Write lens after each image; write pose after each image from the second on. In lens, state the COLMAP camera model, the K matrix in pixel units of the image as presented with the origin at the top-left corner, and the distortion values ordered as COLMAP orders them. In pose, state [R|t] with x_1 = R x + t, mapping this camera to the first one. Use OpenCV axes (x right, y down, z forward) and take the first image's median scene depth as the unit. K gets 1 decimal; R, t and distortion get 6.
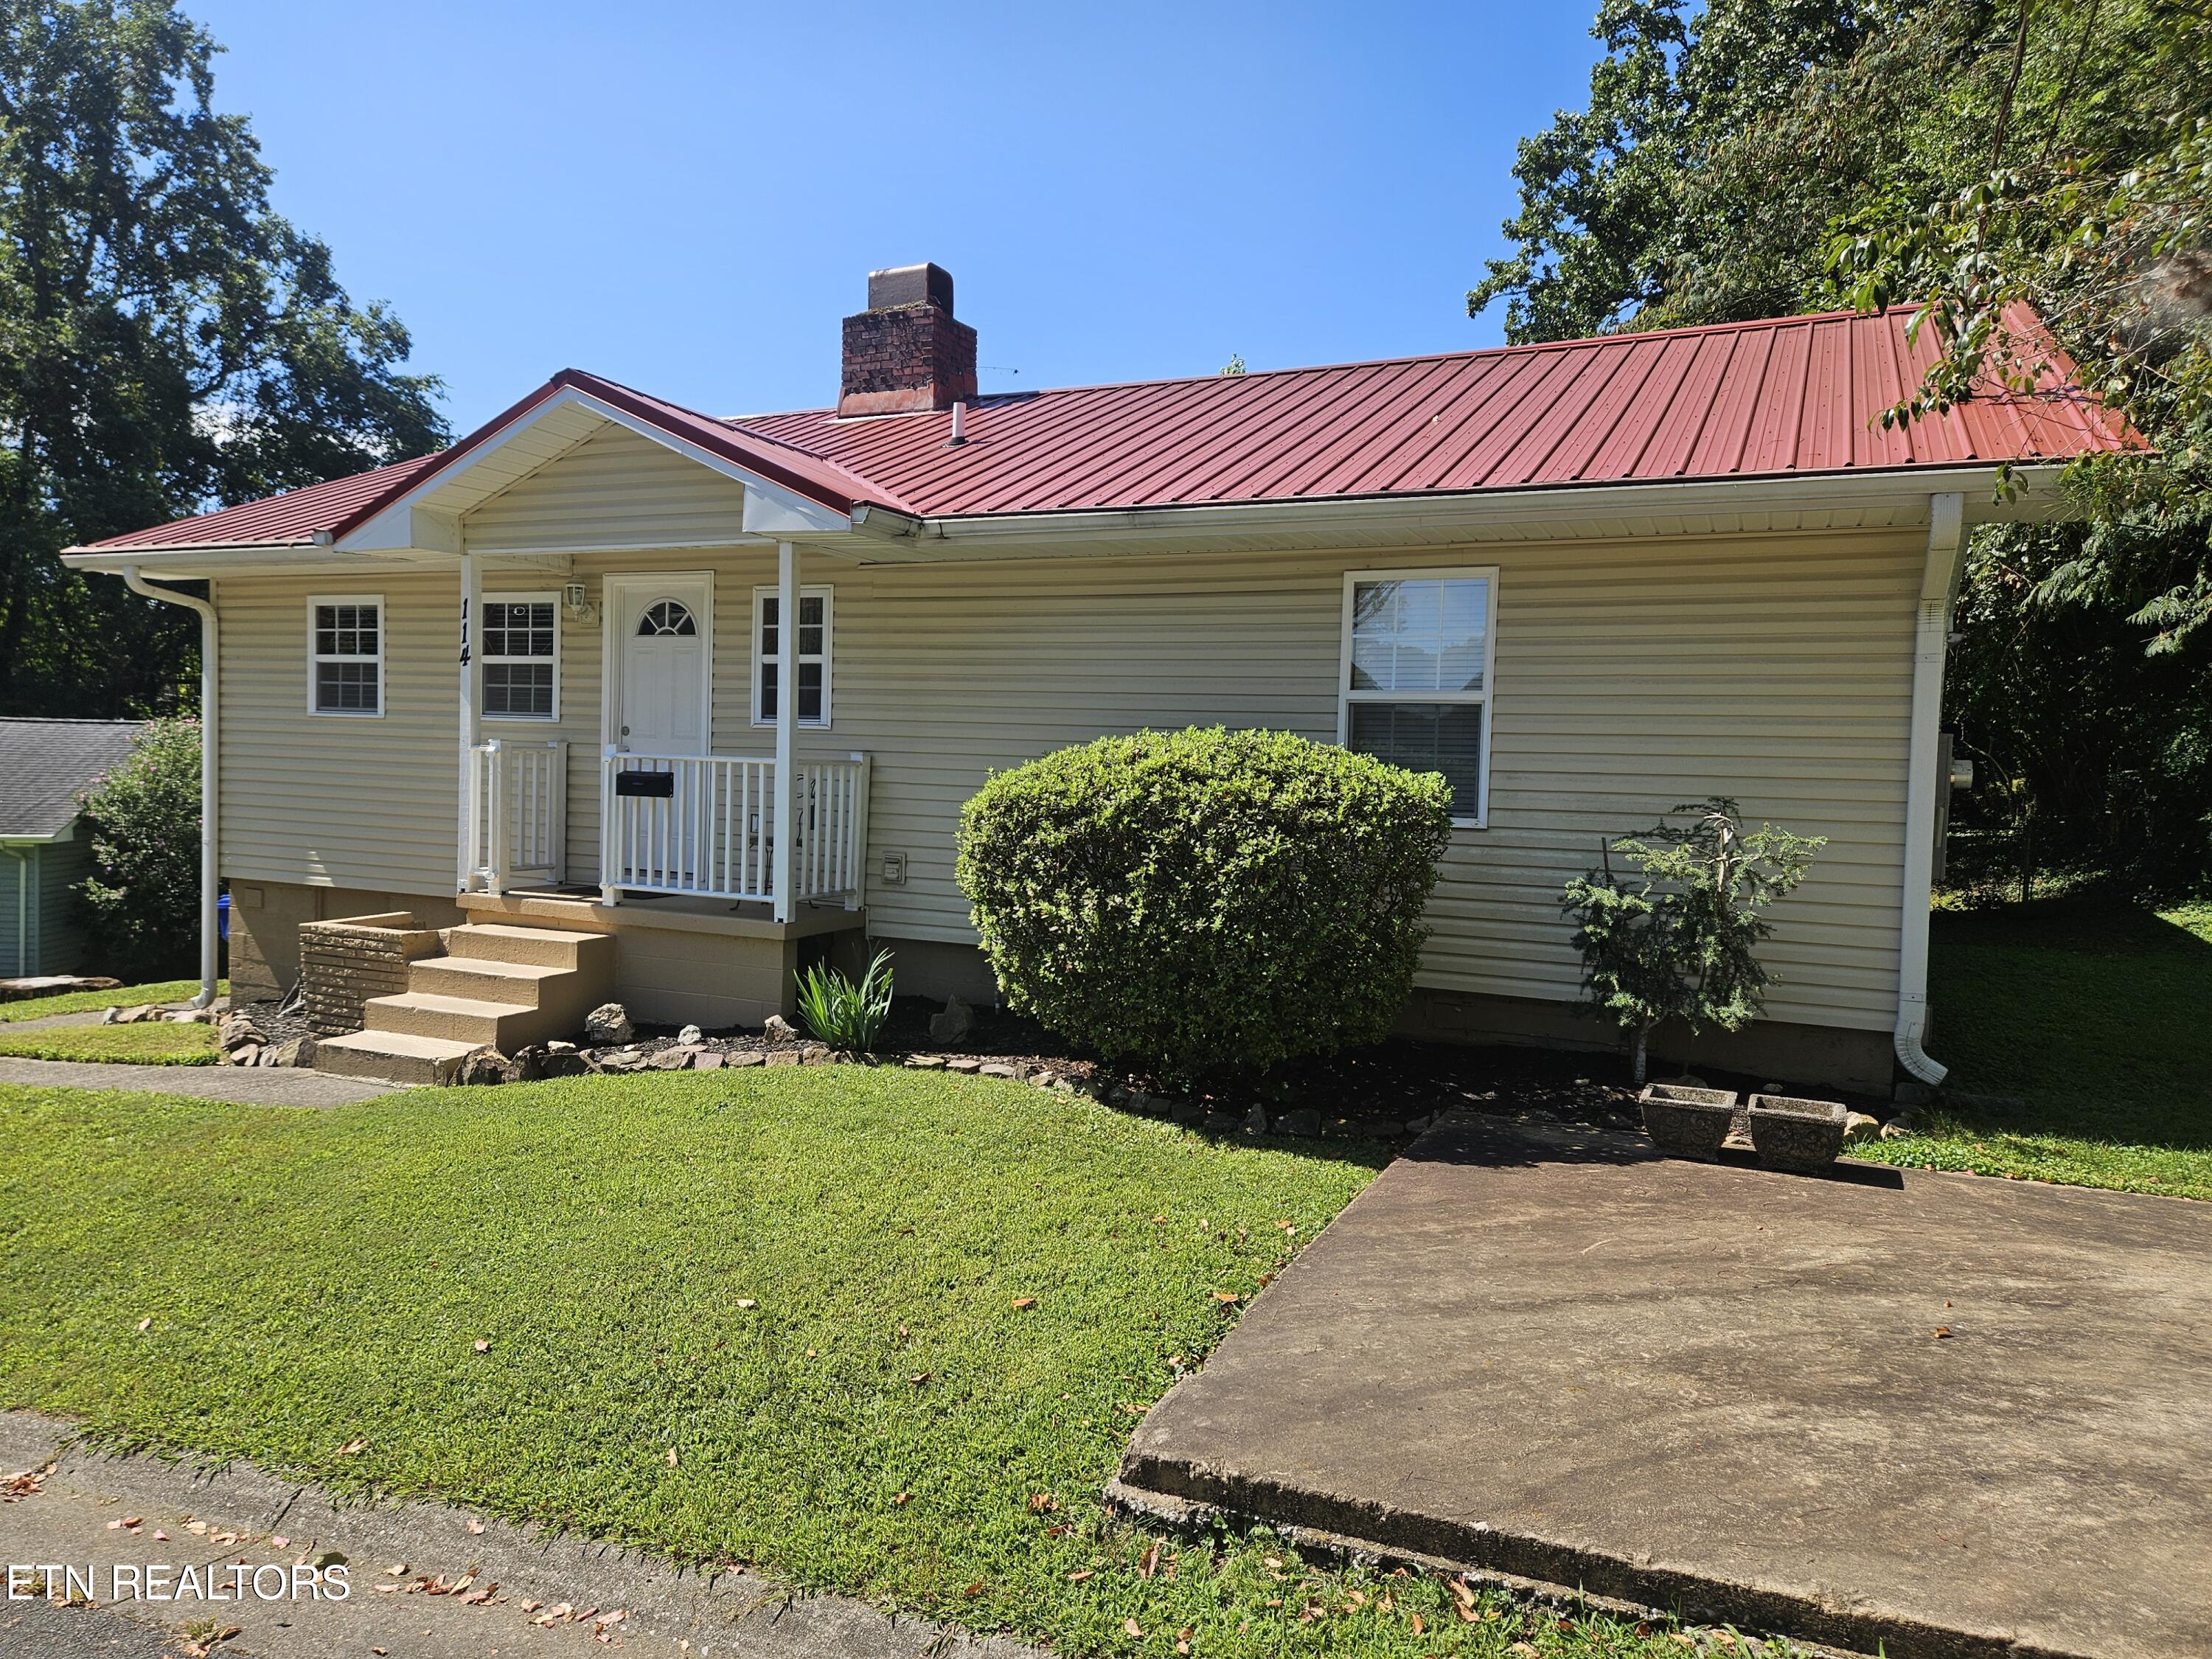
lens RADIAL K [[1480.8, 0, 1102.8], [0, 1480.8, 830.6], [0, 0, 1]] dist [0.045370, -0.003134]
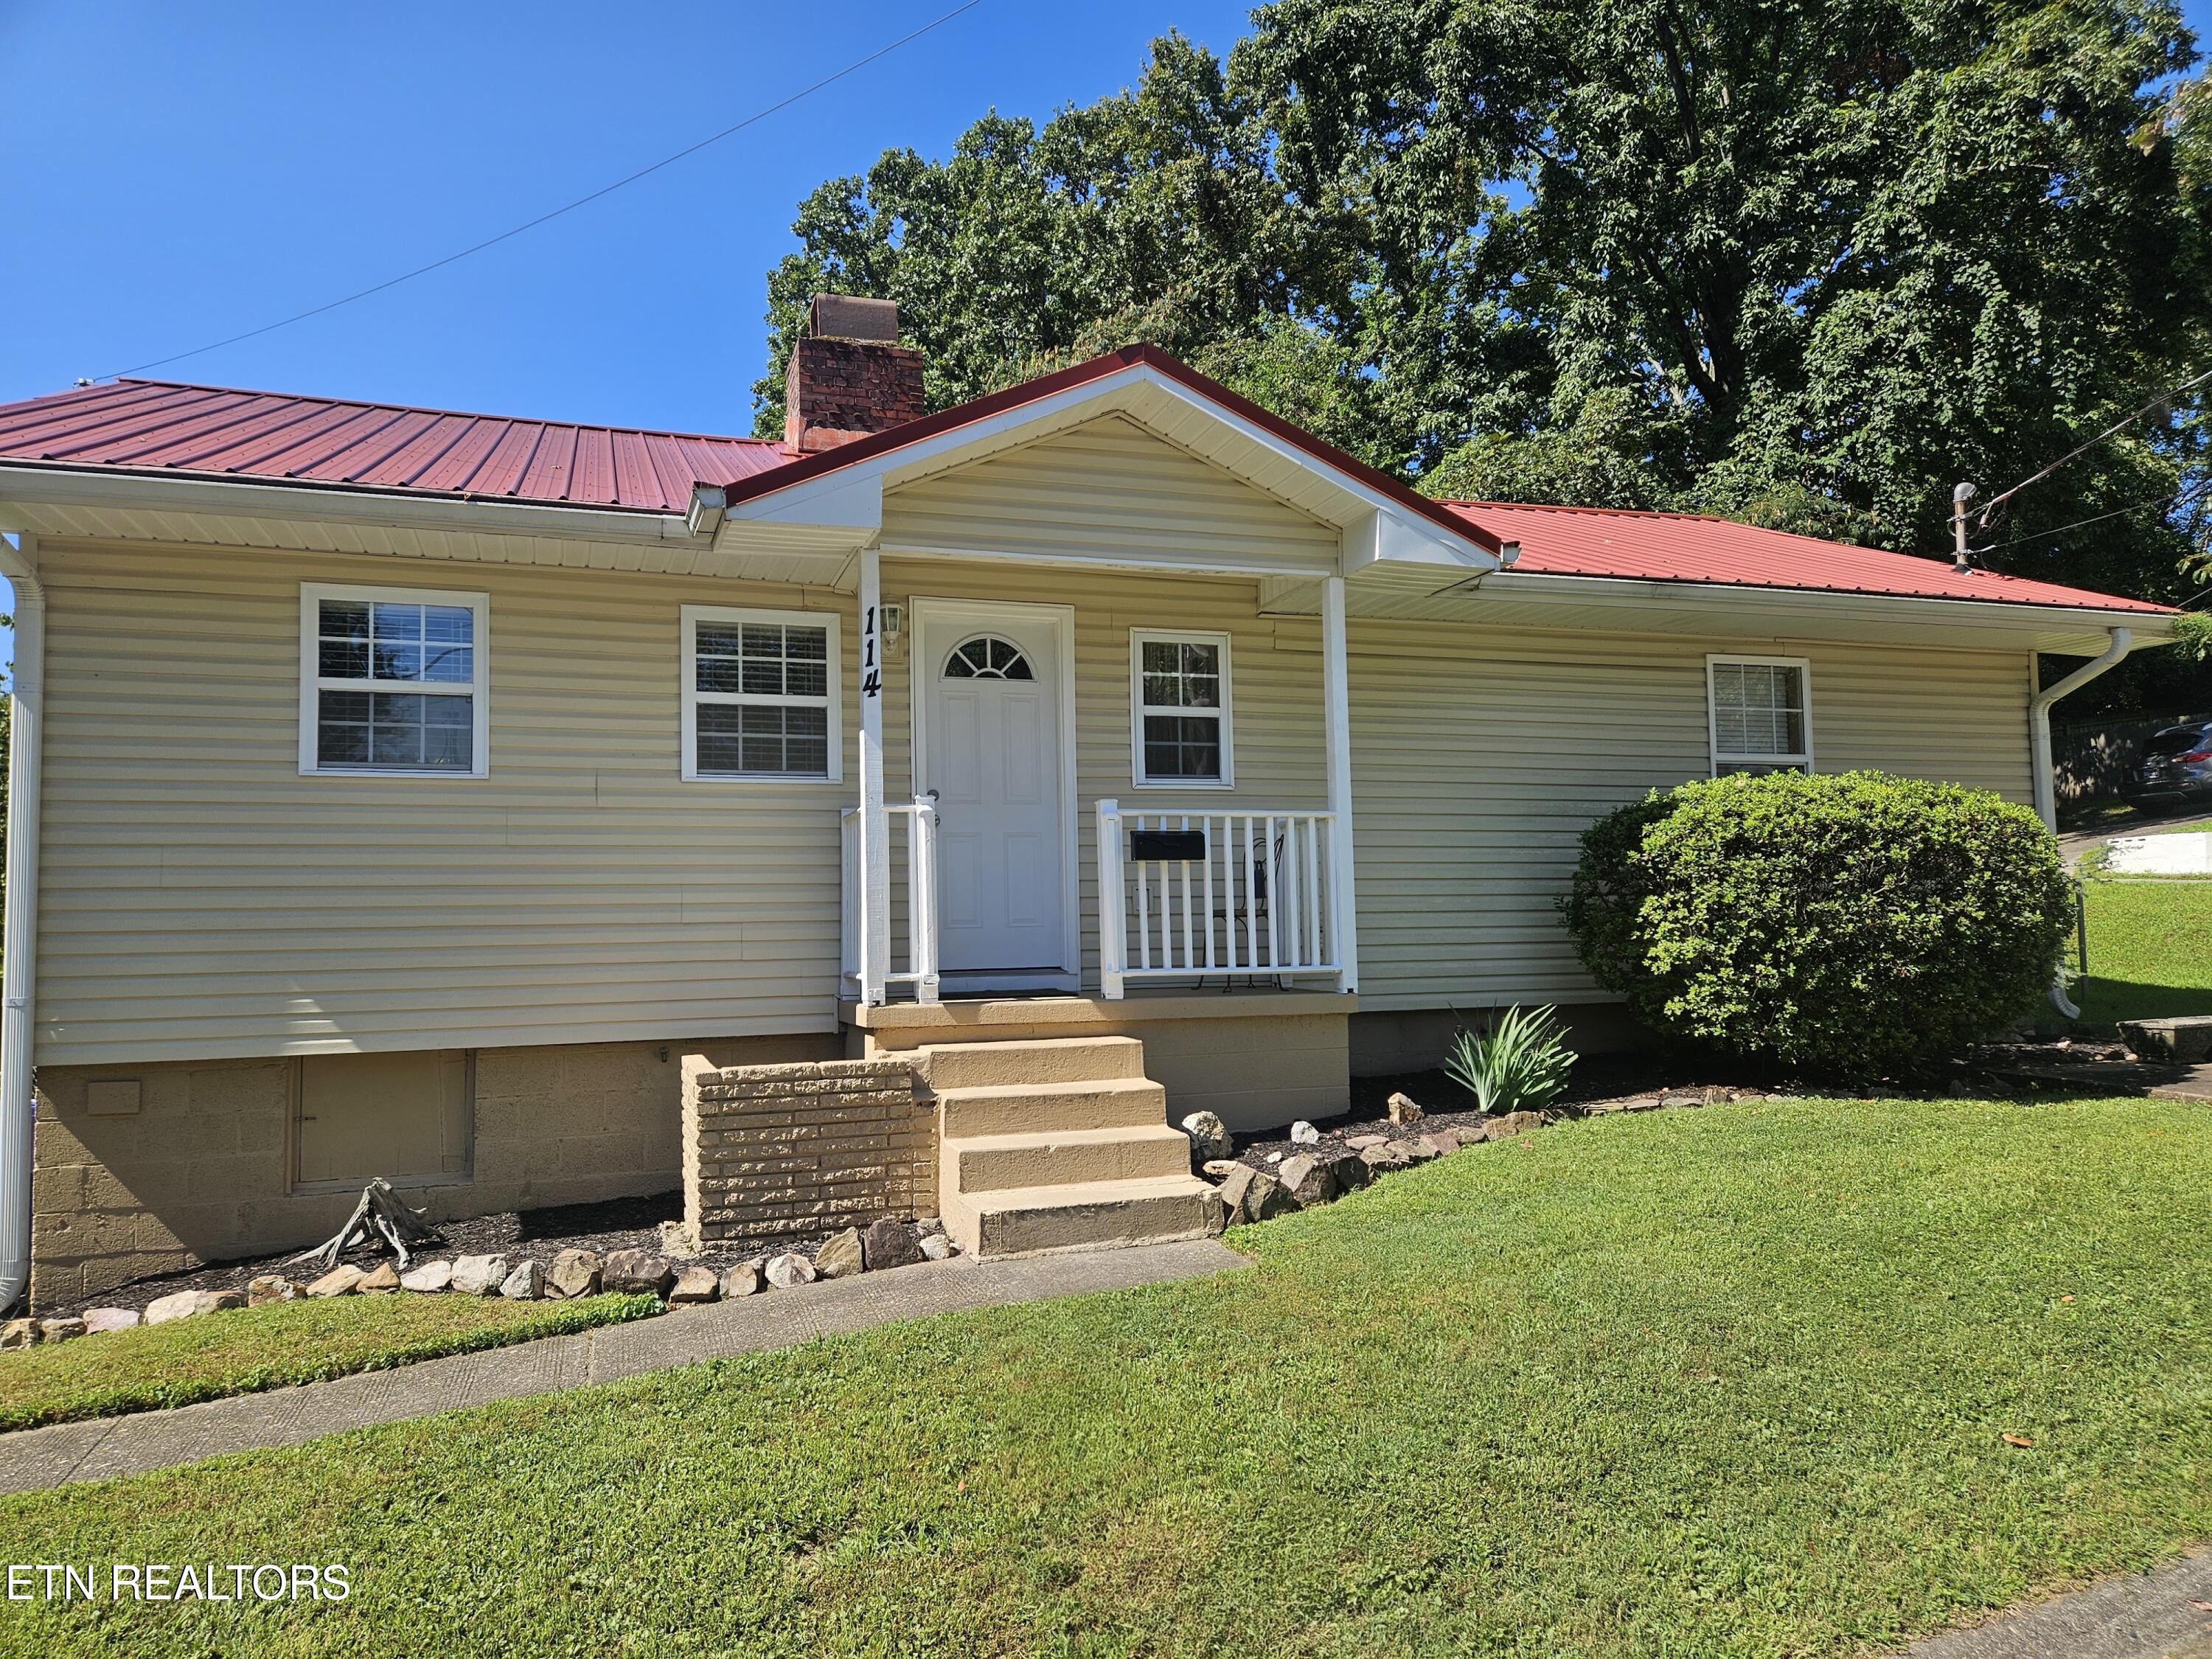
lens RADIAL K [[1480.8, 0, 1103.1], [0, 1480.8, 835.9], [0, 0, 1]] dist [0.045370, -0.003134]
pose [[0.726352, 0.000532, 0.687323, -0.852396], [0.074591, 0.994033, -0.079596, 0.025044], [-0.683264, 0.109083, 0.721977, 0.404070]]
